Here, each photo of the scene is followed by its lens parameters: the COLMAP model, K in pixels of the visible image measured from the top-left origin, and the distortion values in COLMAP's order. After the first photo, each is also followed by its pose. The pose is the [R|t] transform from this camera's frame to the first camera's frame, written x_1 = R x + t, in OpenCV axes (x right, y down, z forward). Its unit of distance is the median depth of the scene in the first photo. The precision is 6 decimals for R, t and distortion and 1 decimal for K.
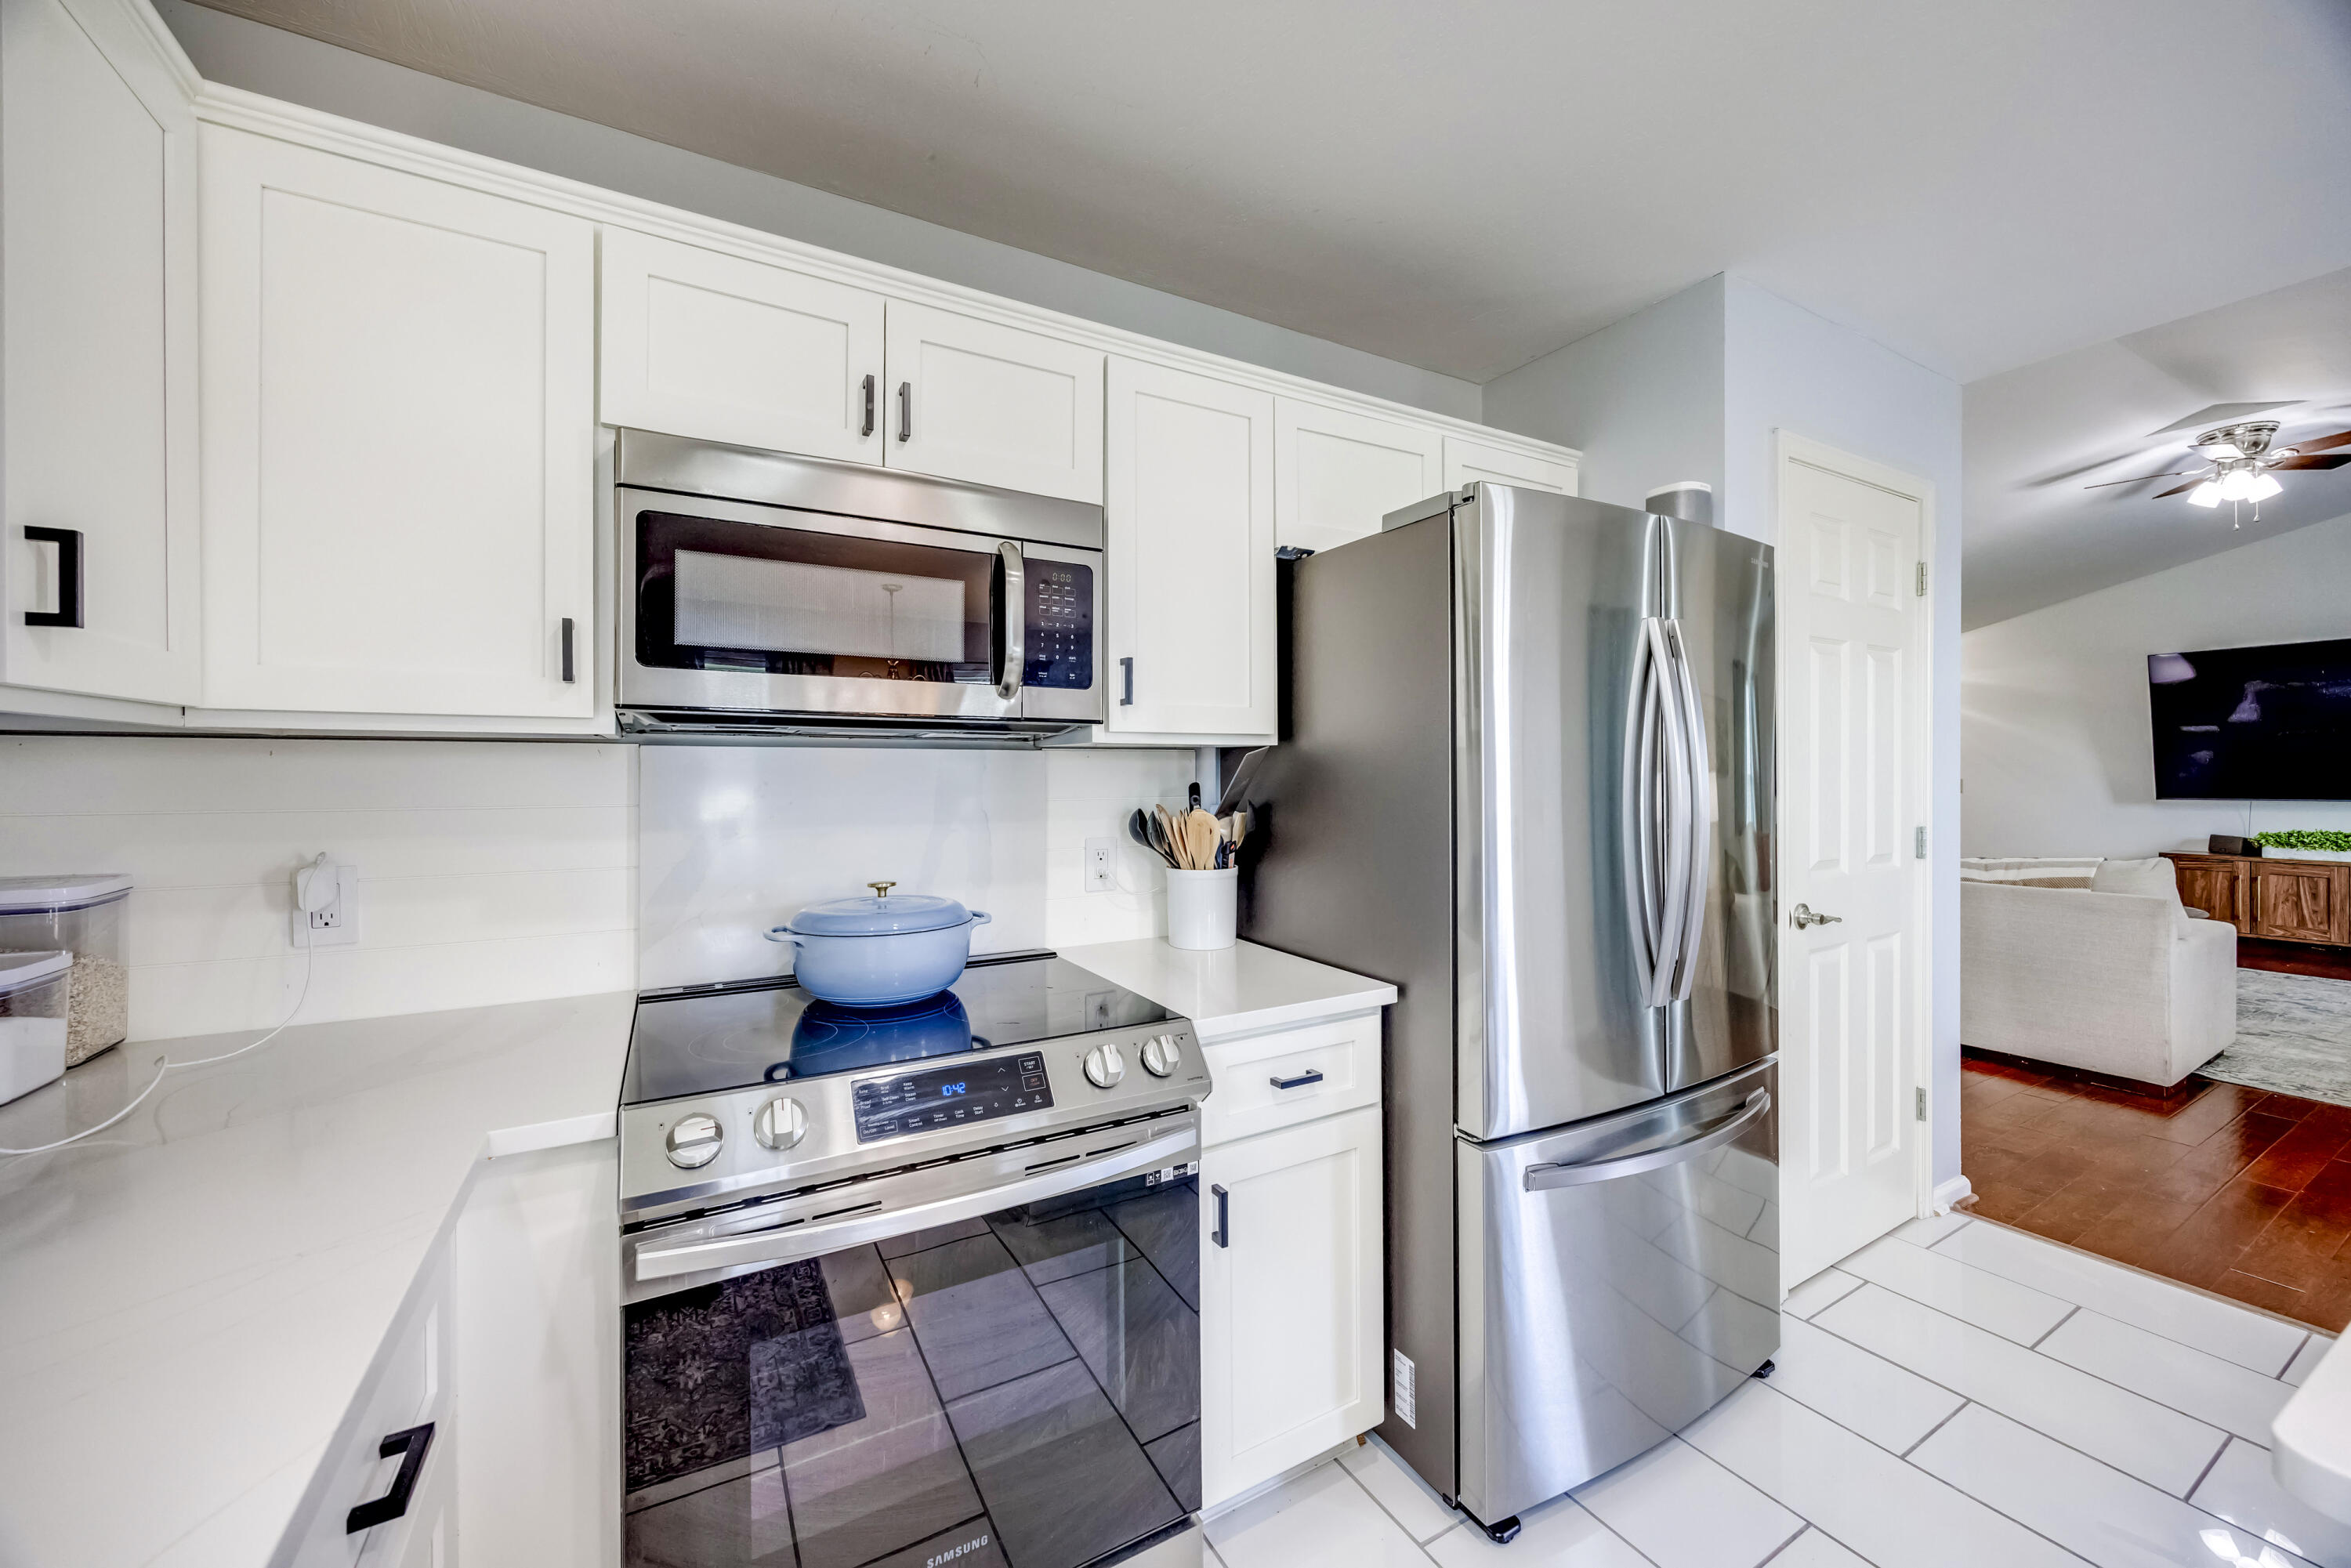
lens RADIAL K [[888.9, 0, 1189.4], [0, 888.9, 774.7], [0, 0, 1]] dist [-0.010131, -0.000216]
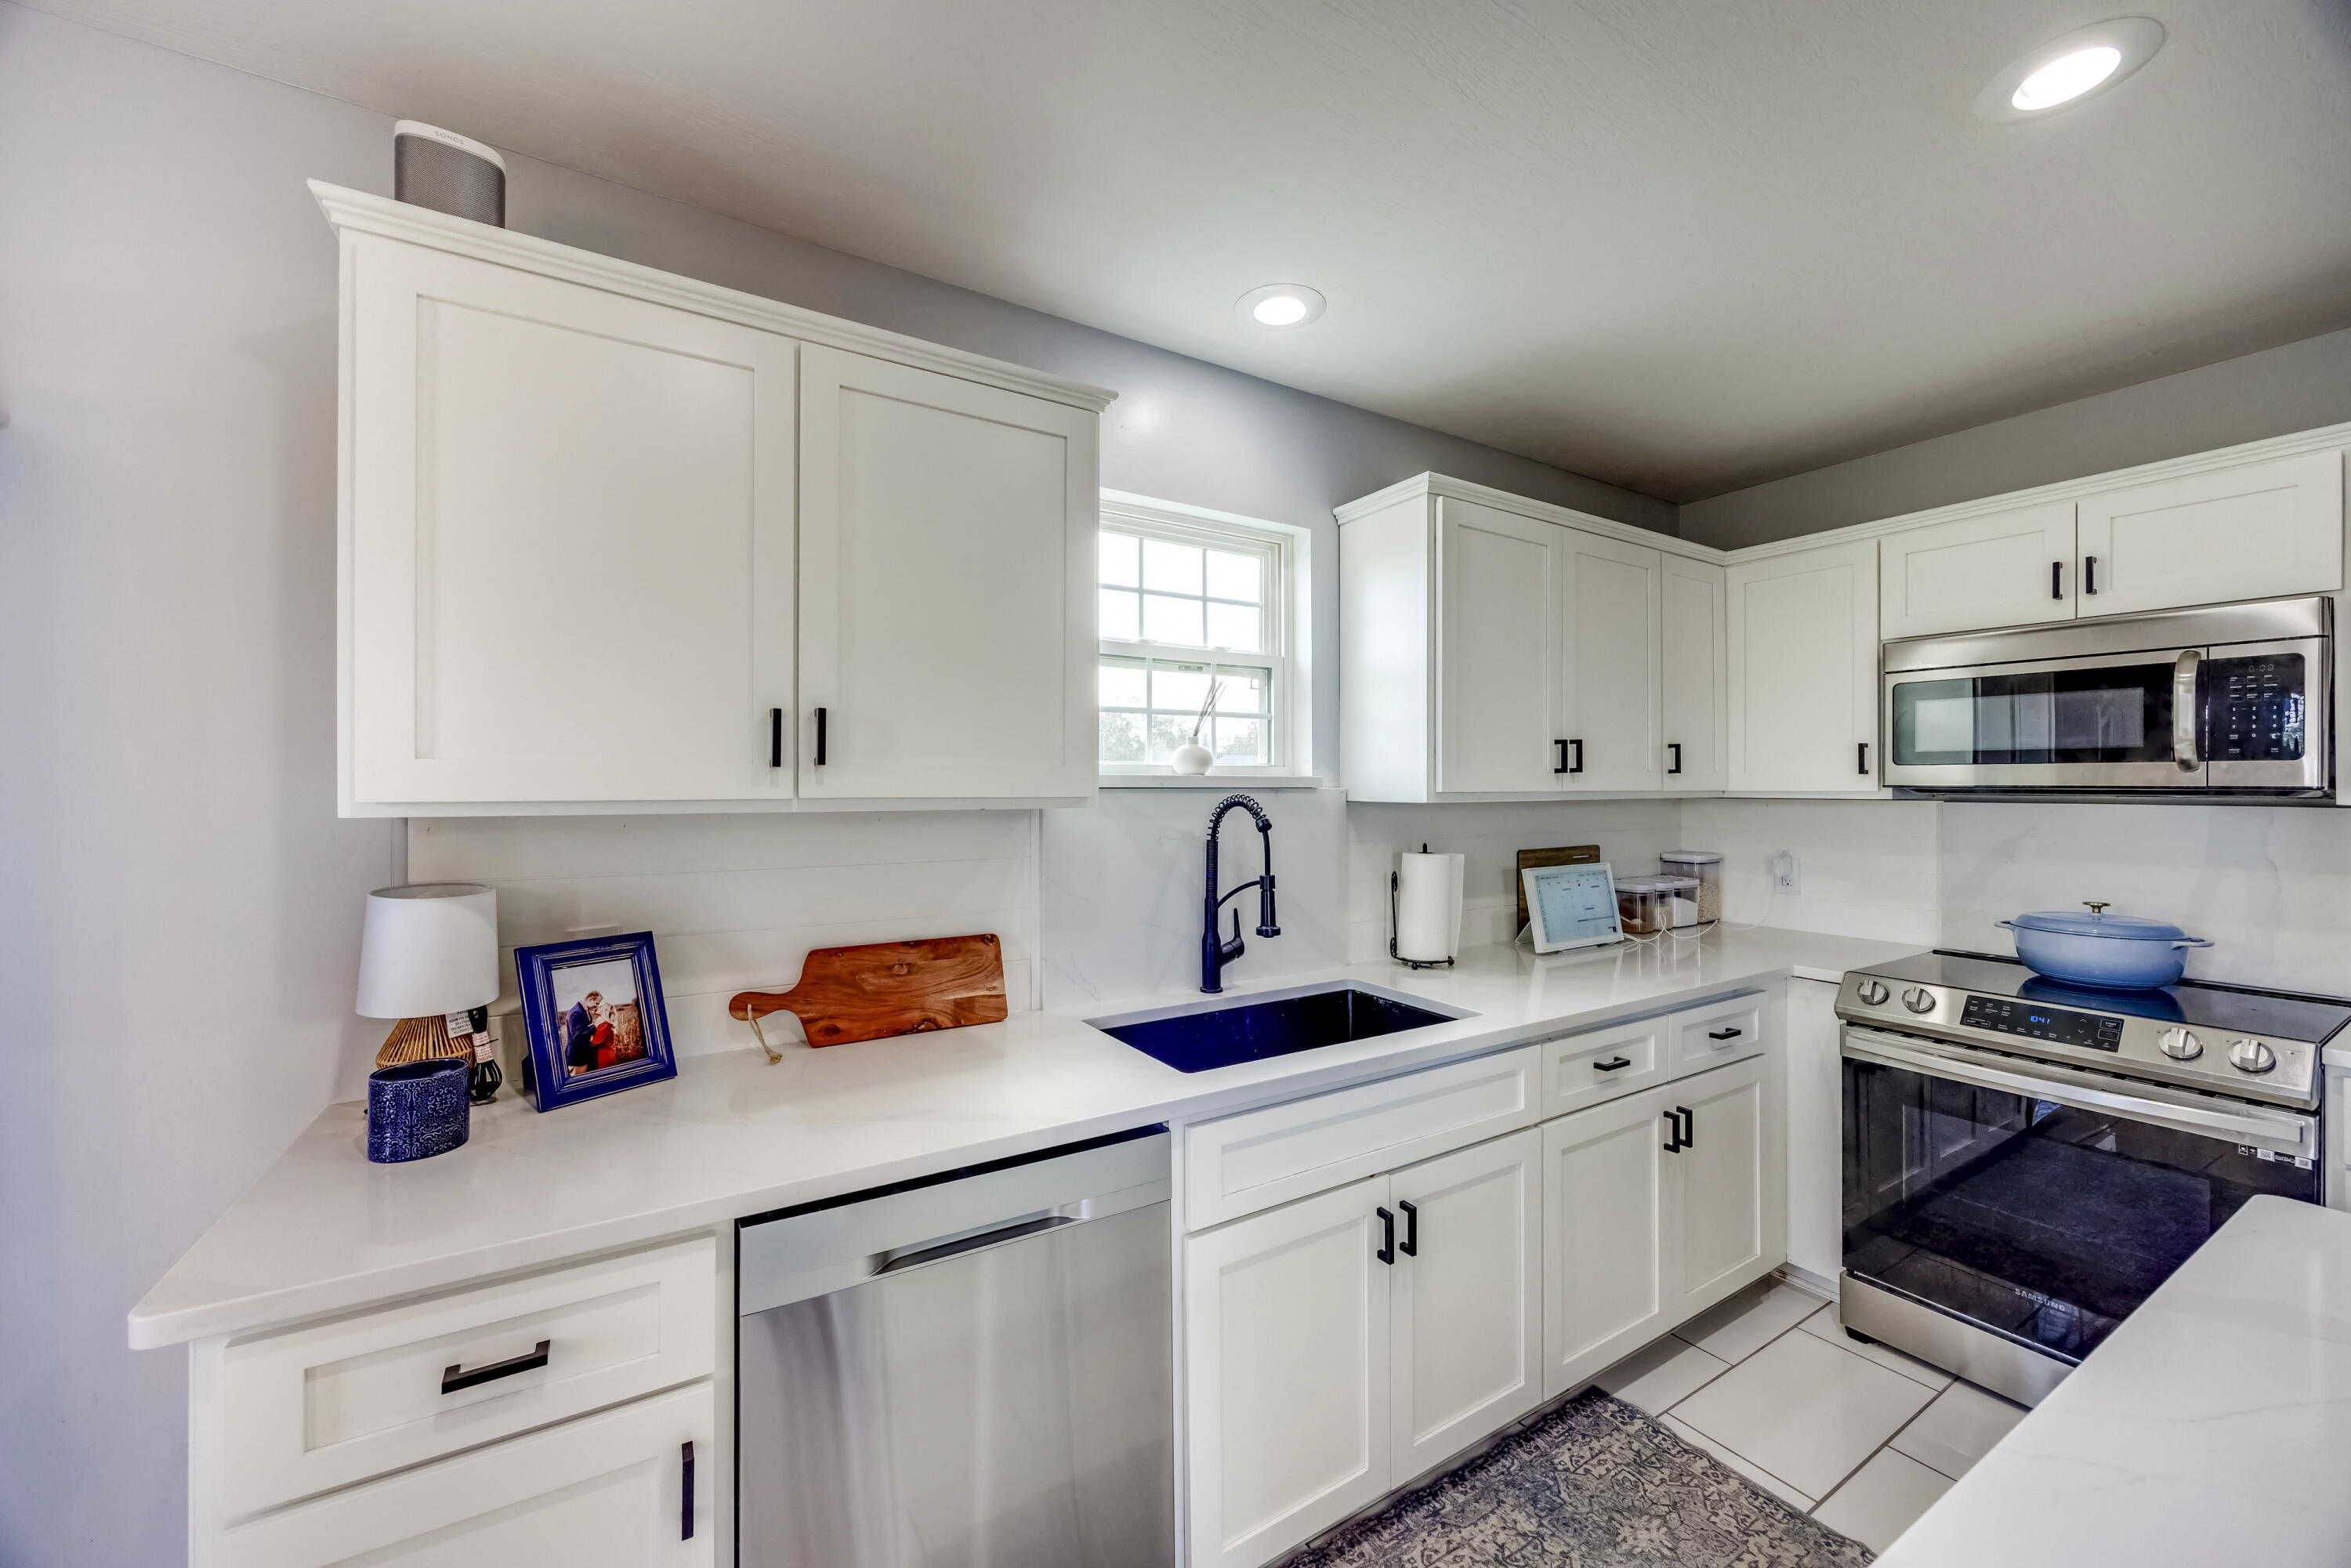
lens RADIAL K [[888.9, 0, 1189.4], [0, 888.9, 774.7], [0, 0, 1]] dist [-0.010131, -0.000216]
pose [[0.053304, -0.012101, -0.998505, 1.204586], [-0.008351, 0.999886, -0.012563, -0.063078], [0.998543, 0.009008, 0.053197, -0.628548]]
